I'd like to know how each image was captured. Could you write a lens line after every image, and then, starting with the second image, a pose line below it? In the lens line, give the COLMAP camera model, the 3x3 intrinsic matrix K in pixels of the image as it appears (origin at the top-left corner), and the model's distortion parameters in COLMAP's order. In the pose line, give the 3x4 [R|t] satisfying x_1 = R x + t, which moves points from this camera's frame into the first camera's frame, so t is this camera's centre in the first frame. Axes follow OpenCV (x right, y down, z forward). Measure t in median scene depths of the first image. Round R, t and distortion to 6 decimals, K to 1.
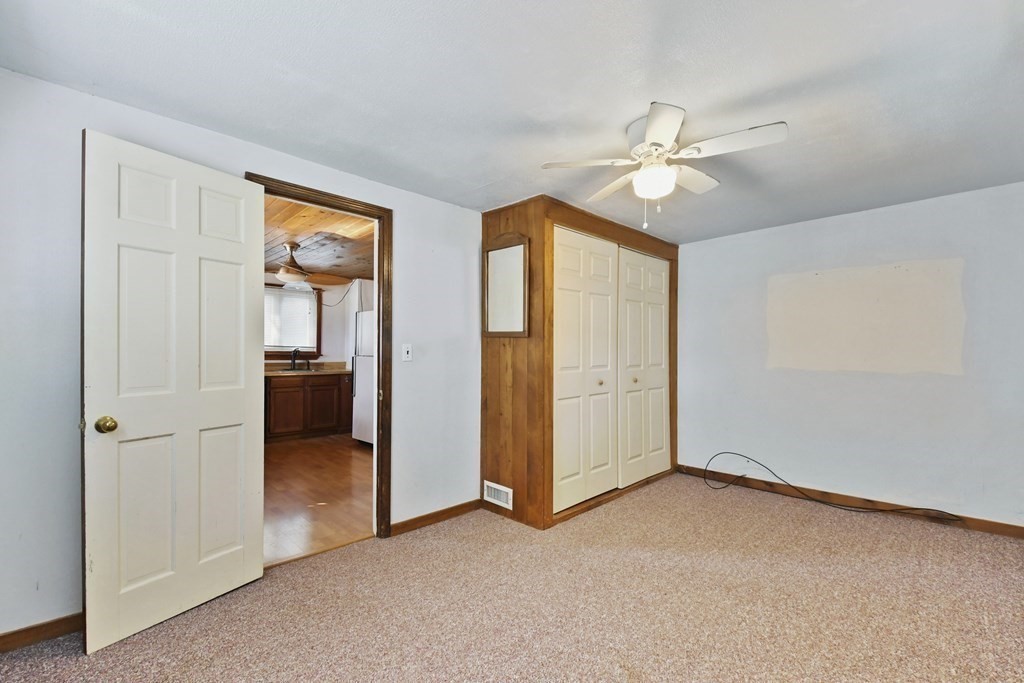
lens RADIAL K [[439.9, 0, 507.5], [0, 439.9, 350.2], [0, 0, 1]] dist [0.000945, -0.008519]
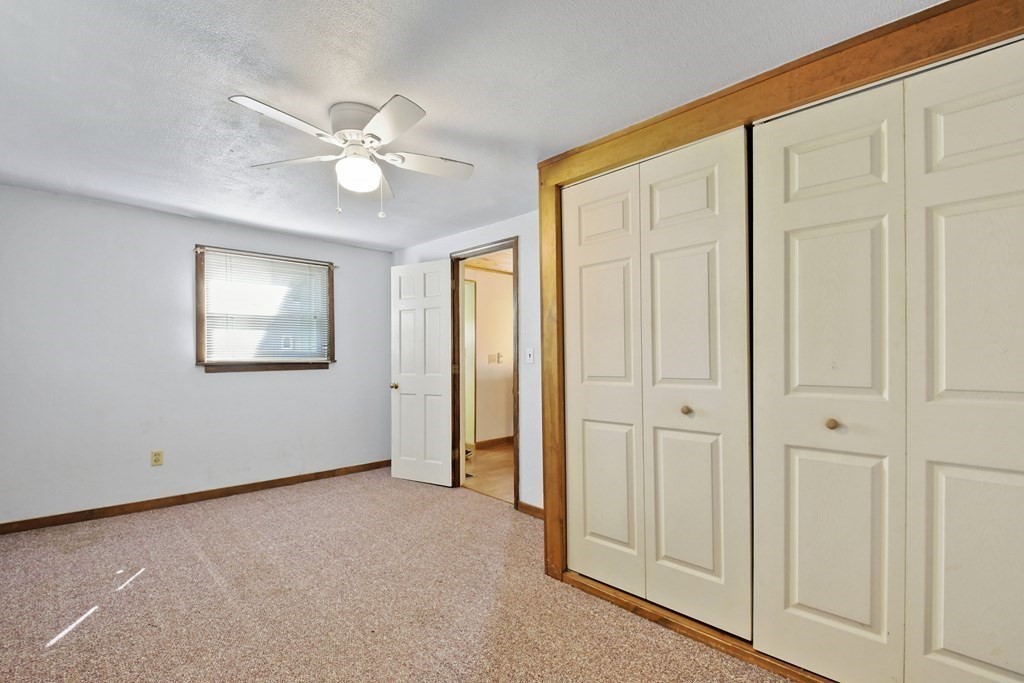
lens RADIAL K [[446.0, 0, 494.8], [0, 446.0, 349.1], [0, 0, 1]] dist [0.000471, -0.009272]
pose [[-0.001644, -0.018546, -0.999827, 1.228370], [0.003554, 0.999822, -0.018552, 0.012093], [0.999992, -0.003584, -0.001578, 1.225372]]
